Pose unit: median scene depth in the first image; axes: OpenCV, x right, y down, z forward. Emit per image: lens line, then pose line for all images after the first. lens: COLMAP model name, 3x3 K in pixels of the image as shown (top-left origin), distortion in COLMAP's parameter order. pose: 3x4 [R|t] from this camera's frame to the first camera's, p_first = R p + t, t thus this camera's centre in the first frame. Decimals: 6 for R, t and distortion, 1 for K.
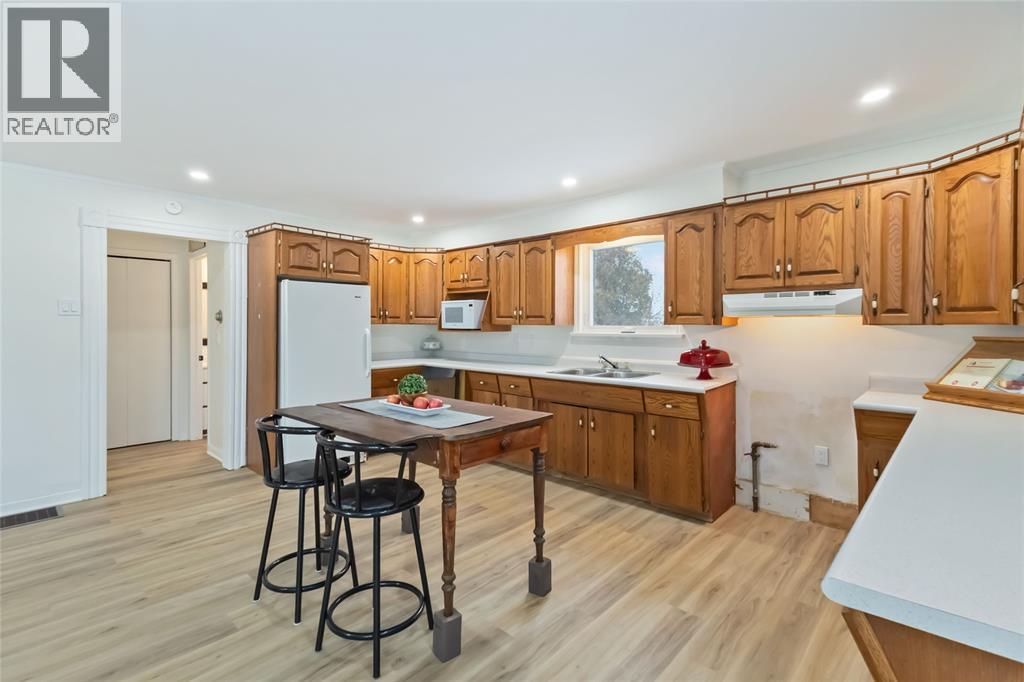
lens RADIAL K [[470.9, 0, 510.7], [0, 470.9, 332.1], [0, 0, 1]] dist [0.019608, -0.003696]
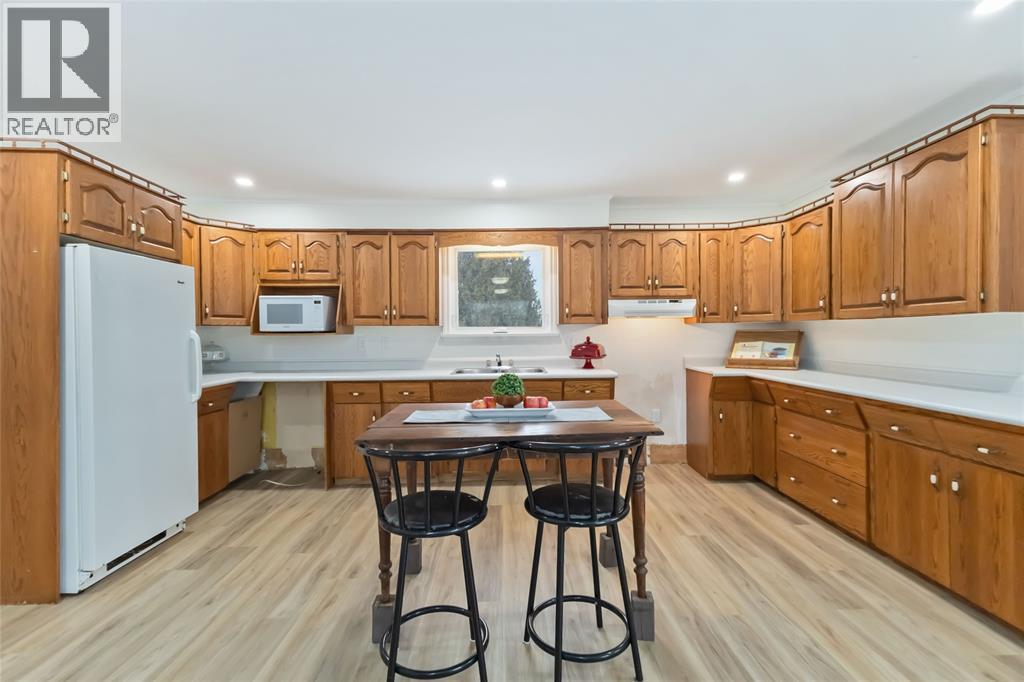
lens RADIAL K [[470.9, 0, 513.4], [0, 470.9, 340.5], [0, 0, 1]] dist [0.019608, -0.003696]
pose [[0.721042, -0.017116, 0.692680, -0.585949], [0.019593, 0.999799, 0.004309, 0.018509], [-0.692614, 0.010465, 0.721232, 0.253988]]
